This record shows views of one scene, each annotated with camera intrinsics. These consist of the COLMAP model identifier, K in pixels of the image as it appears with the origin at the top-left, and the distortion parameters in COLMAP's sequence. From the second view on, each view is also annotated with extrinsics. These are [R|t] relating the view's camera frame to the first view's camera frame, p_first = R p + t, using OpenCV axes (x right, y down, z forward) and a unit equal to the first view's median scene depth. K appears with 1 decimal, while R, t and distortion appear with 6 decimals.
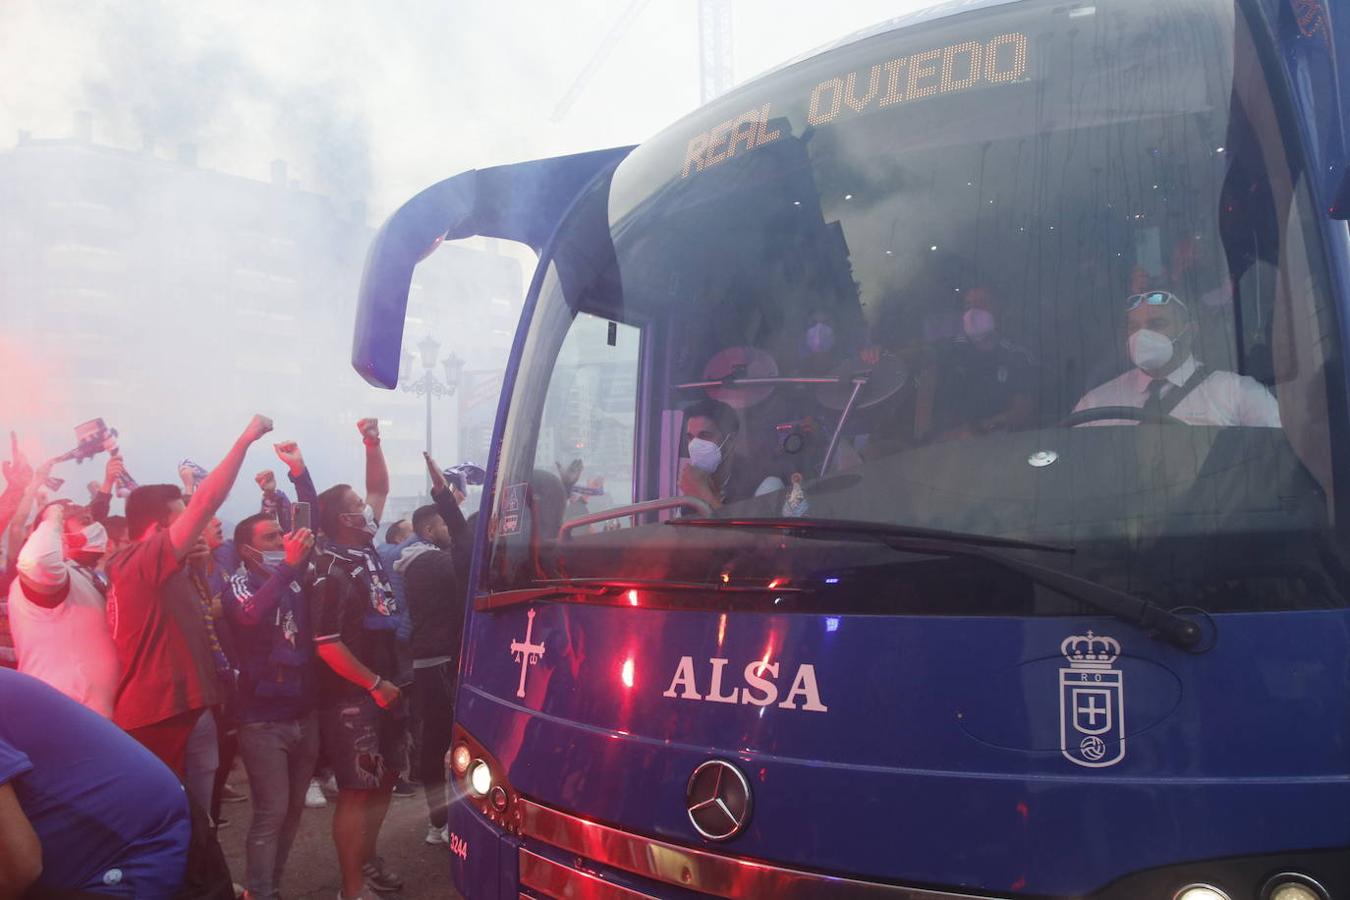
lens RADIAL K [[998.8, 0, 677.6], [0, 998.8, 458.9], [0, 0, 1]] dist [-0.061325, 0.001827]
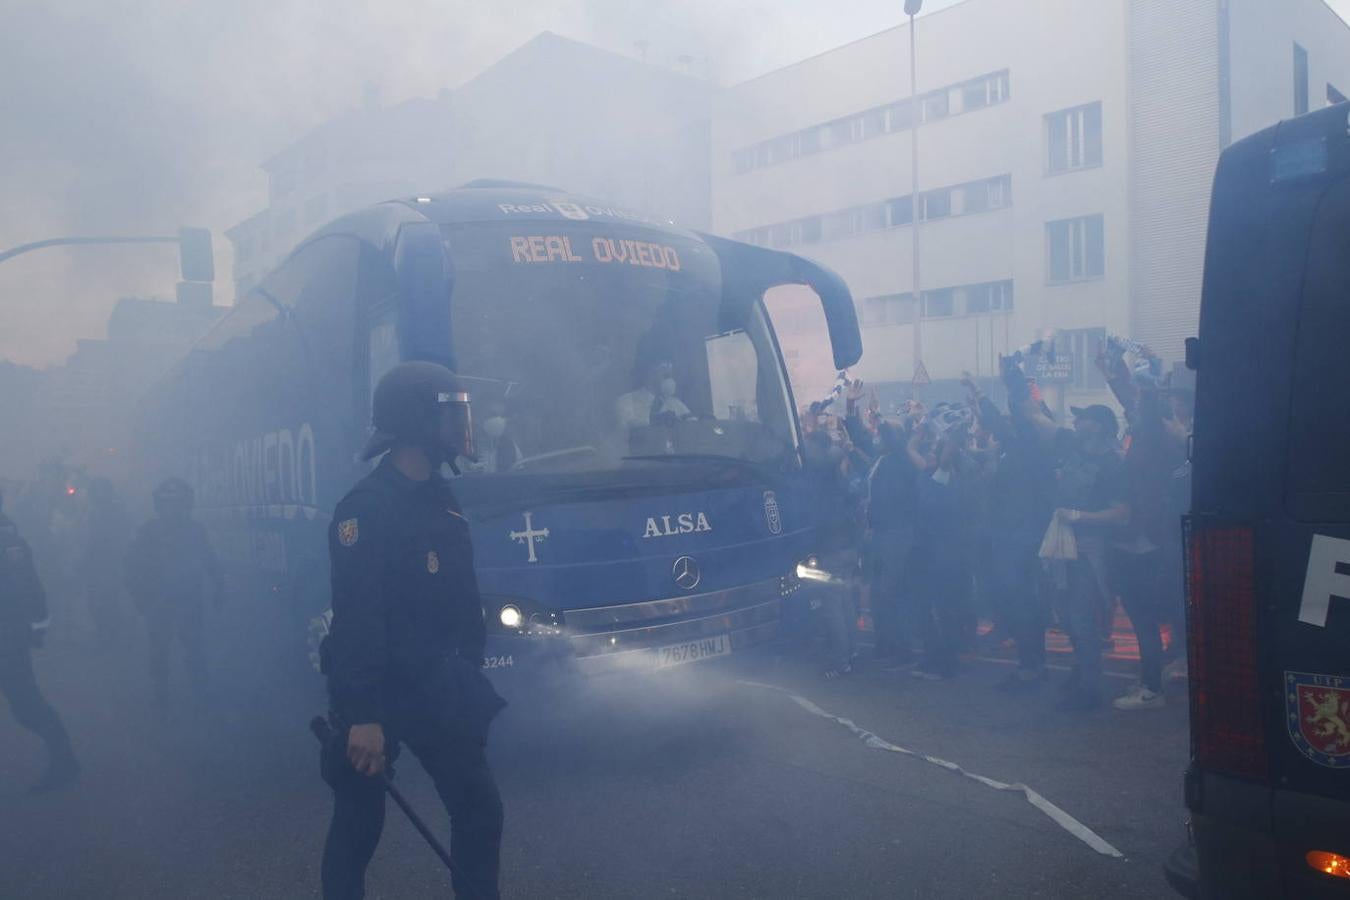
lens RADIAL K [[1036.8, 0, 675.8], [0, 1036.8, 446.8], [0, 0, 1]] dist [-0.063718, -0.004128]
pose [[0.298015, 0.005385, 0.954546, -2.675803], [-0.022269, 0.999751, 0.001312, 0.045872], [-0.954301, -0.021648, 0.298061, 0.332883]]
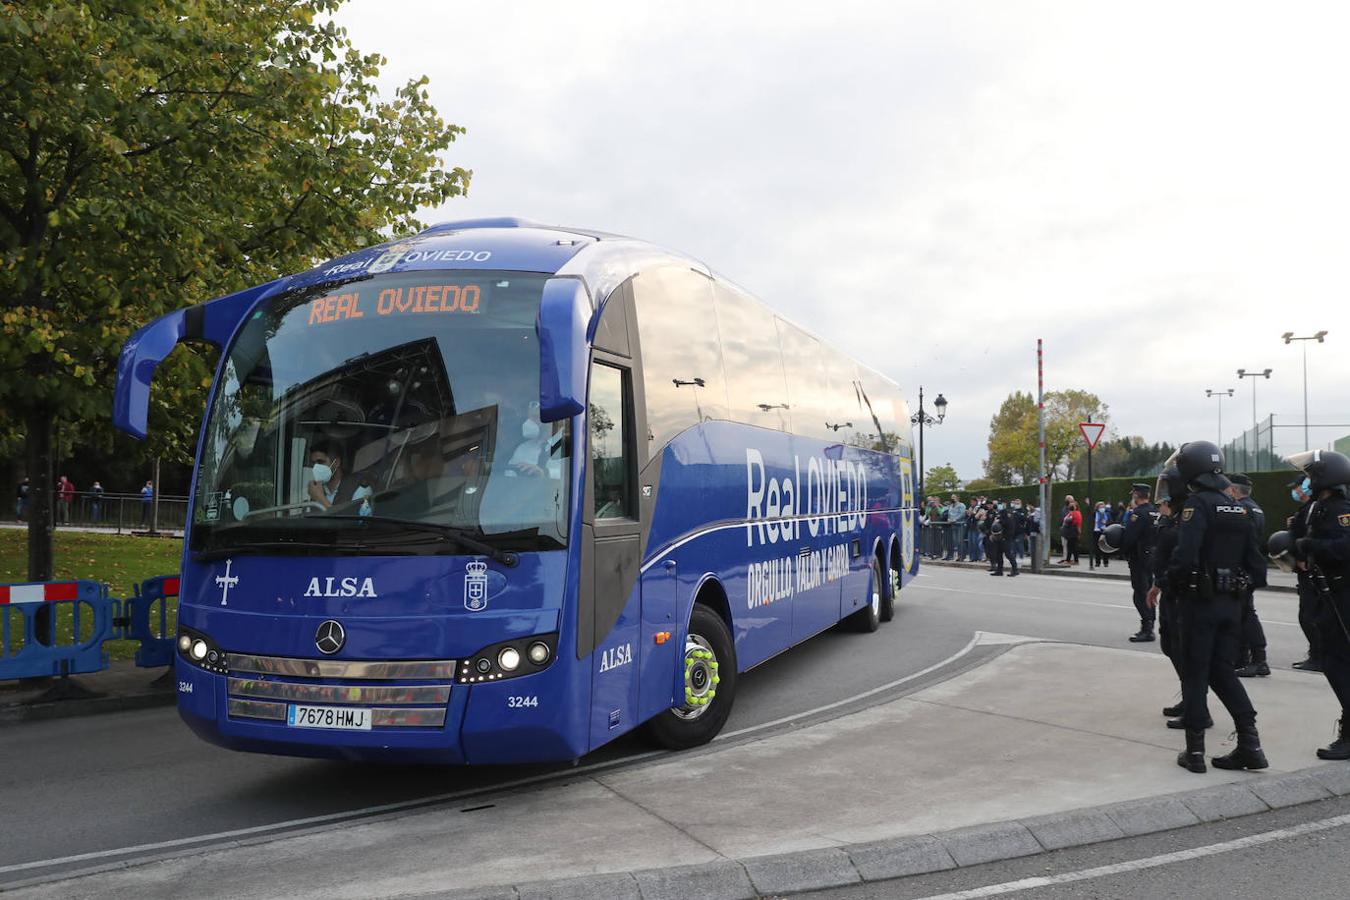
lens RADIAL K [[1220.0, 0, 672.7], [0, 1220.0, 453.6], [0, 0, 1]] dist [-0.008241, 0.000000]
pose [[0.948474, 0.001005, 0.316855, -0.119271], [-0.019394, 0.998304, 0.054887, -0.300956], [-0.316262, -0.058203, 0.946885, -2.246487]]
